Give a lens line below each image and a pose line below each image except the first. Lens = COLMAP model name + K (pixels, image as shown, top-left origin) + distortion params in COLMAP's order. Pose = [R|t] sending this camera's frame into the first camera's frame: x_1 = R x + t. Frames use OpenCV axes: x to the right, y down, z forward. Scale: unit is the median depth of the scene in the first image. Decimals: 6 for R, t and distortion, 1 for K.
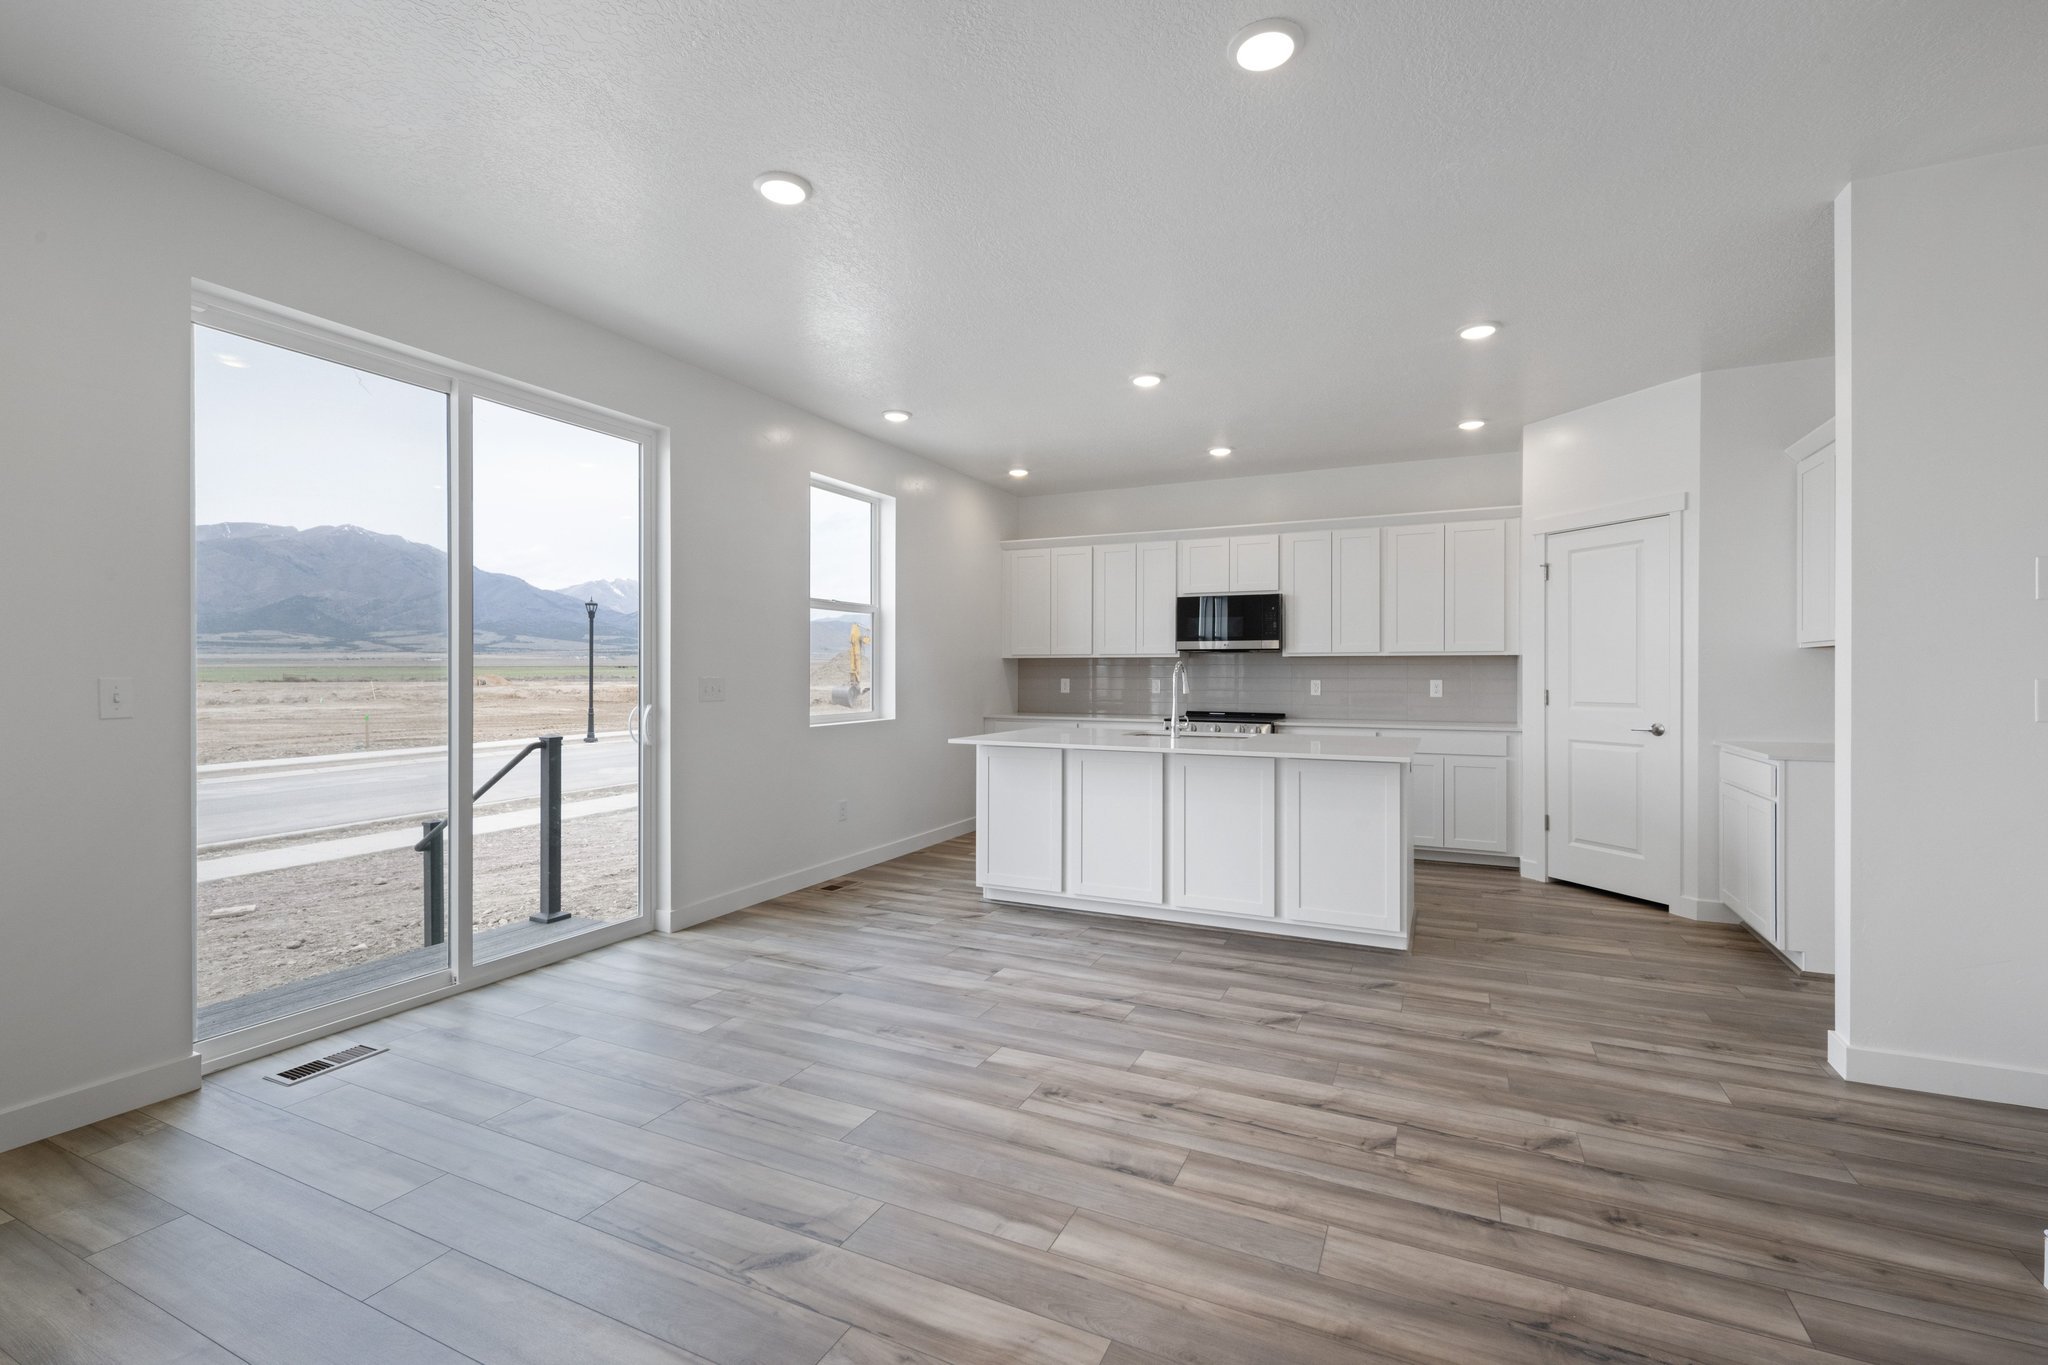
lens RADIAL K [[903.1, 0, 1027.2], [0, 903.1, 676.8], [0, 0, 1]] dist [0.006891, -0.002992]
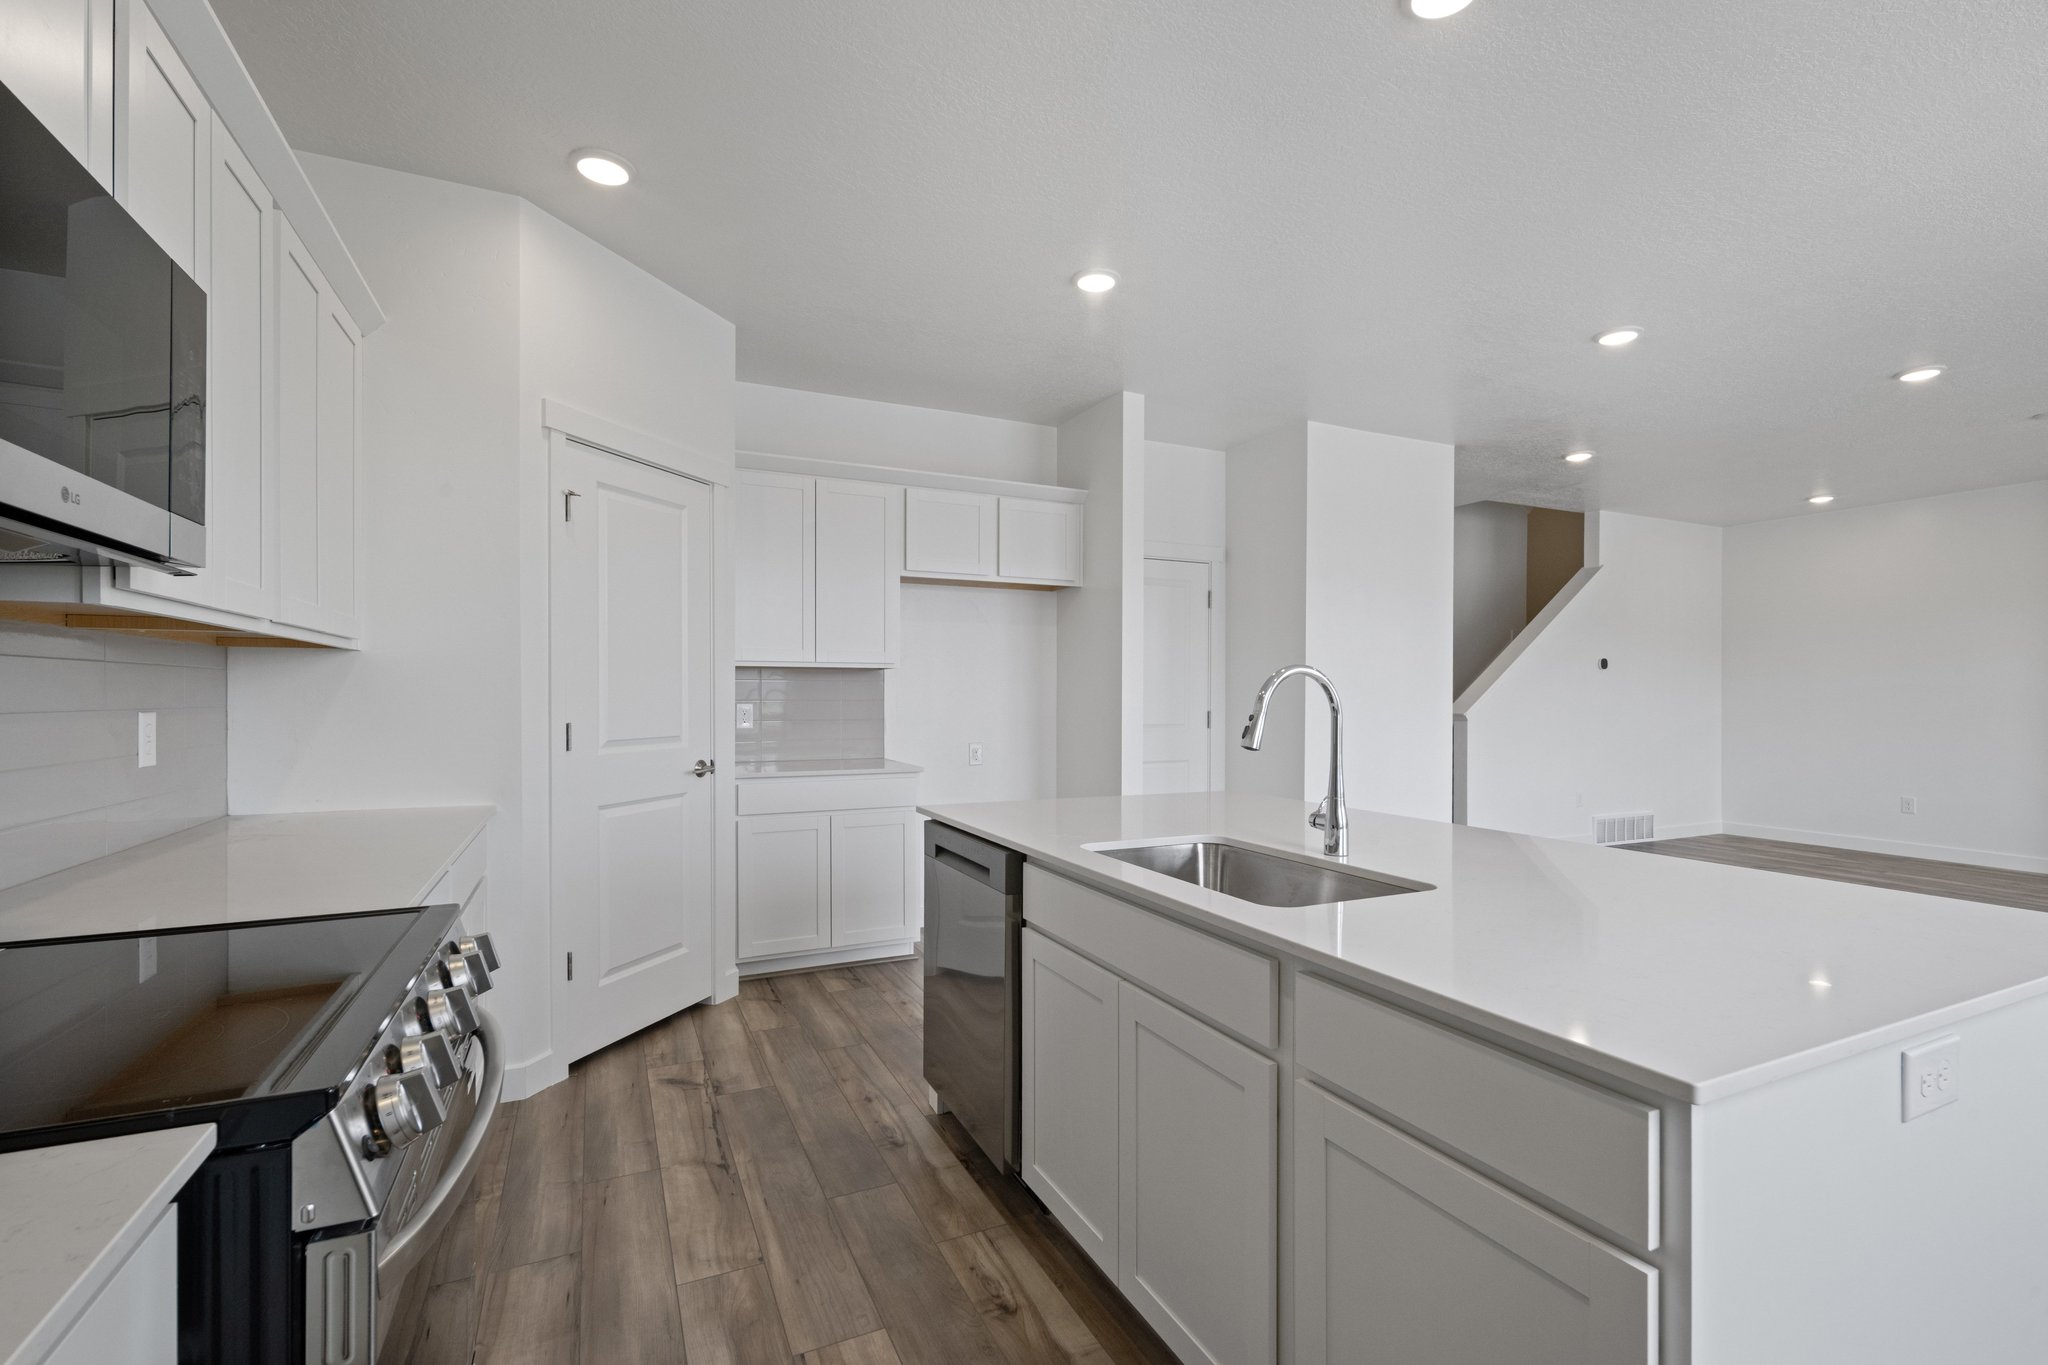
lens RADIAL K [[903.1, 0, 1026.4], [0, 903.1, 692.6], [0, 0, 1]] dist [0.006891, -0.002992]
pose [[-0.766725, 0.001502, 0.641974, 0.012135], [0.003971, 0.999989, 0.002403, -0.003967], [-0.641964, 0.004391, -0.766722, 1.305726]]
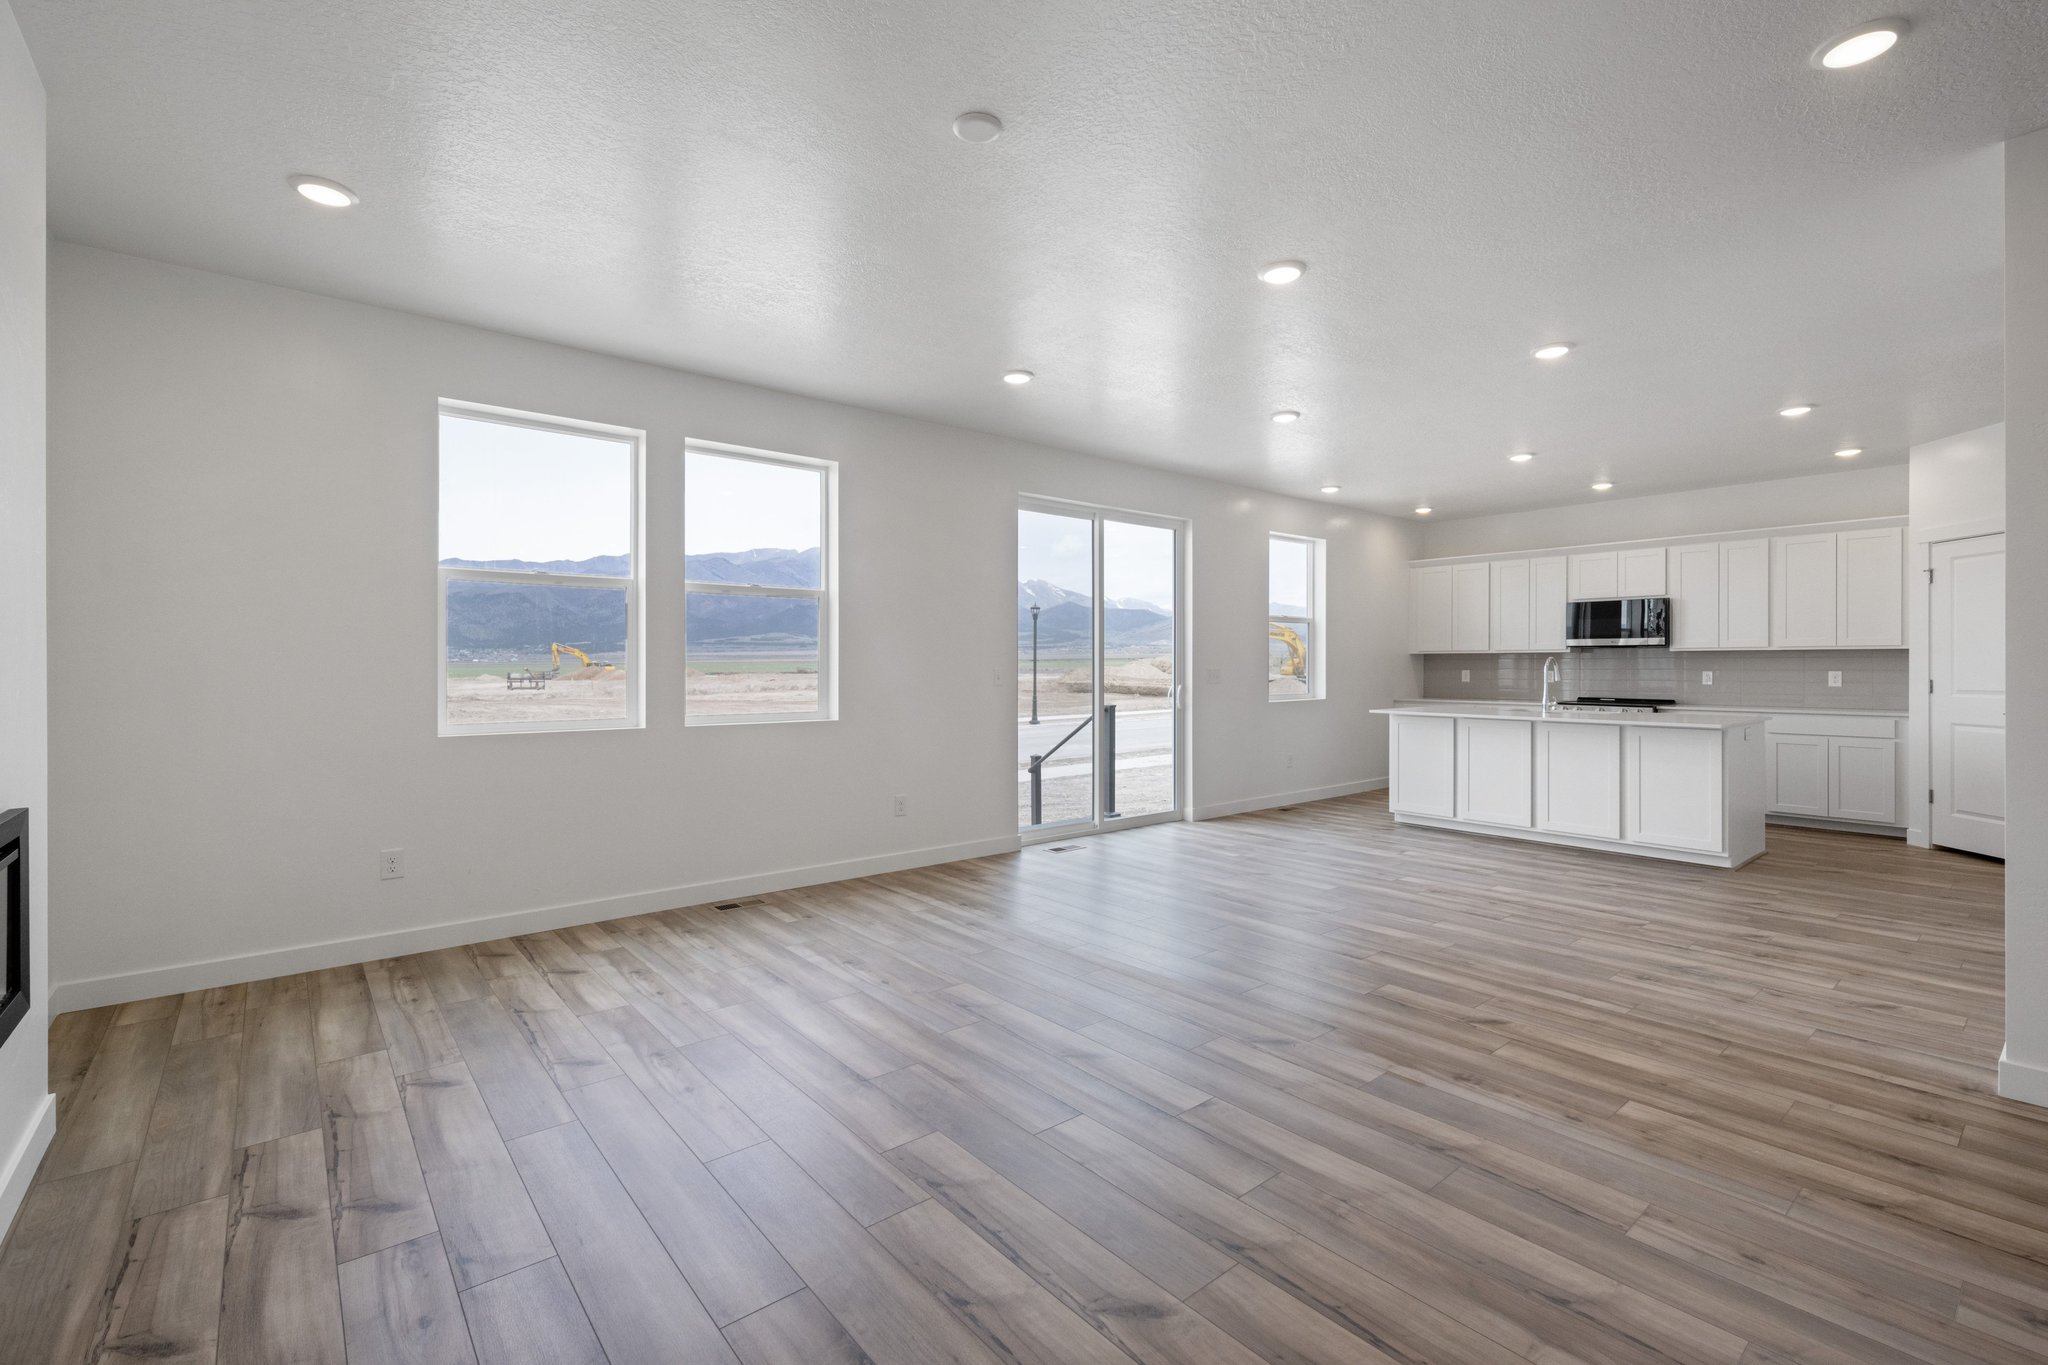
lens RADIAL K [[903.1, 0, 1021.1], [0, 903.1, 667.1], [0, 0, 1]] dist [0.006891, -0.002992]
pose [[0.906270, -0.000684, -0.422700, 0.020397], [-0.000542, 0.999996, -0.002778, 0.002729], [0.422700, 0.002746, 0.906266, -0.542403]]
